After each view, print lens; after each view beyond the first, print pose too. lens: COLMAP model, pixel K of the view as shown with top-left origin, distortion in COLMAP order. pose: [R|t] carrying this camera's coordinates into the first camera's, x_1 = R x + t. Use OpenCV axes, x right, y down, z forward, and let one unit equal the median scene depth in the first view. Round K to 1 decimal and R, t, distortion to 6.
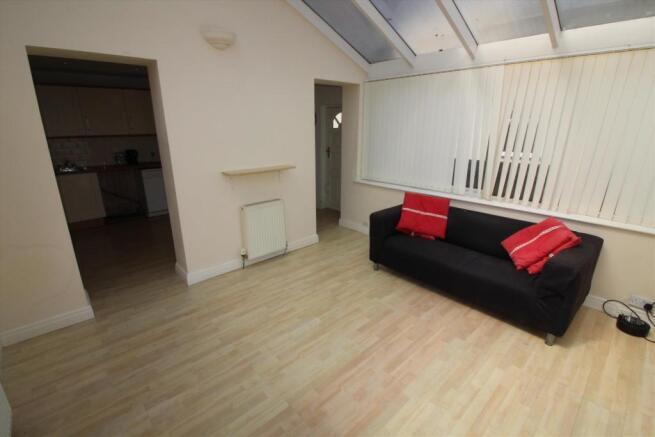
lens RADIAL K [[304.2, 0, 323.8], [0, 304.2, 217.8], [0, 0, 1]] dist [0.000026, -0.011172]
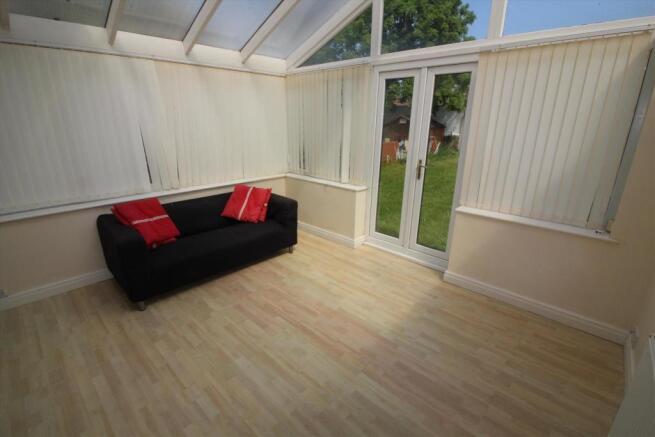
lens RADIAL K [[304.2, 0, 323.8], [0, 304.2, 217.8], [0, 0, 1]] dist [0.000026, -0.011172]
pose [[-0.076191, -0.304225, 0.949549, -0.667929], [0.284627, 0.906056, 0.313128, -0.189744], [-0.955606, 0.294125, 0.017557, 0.639325]]
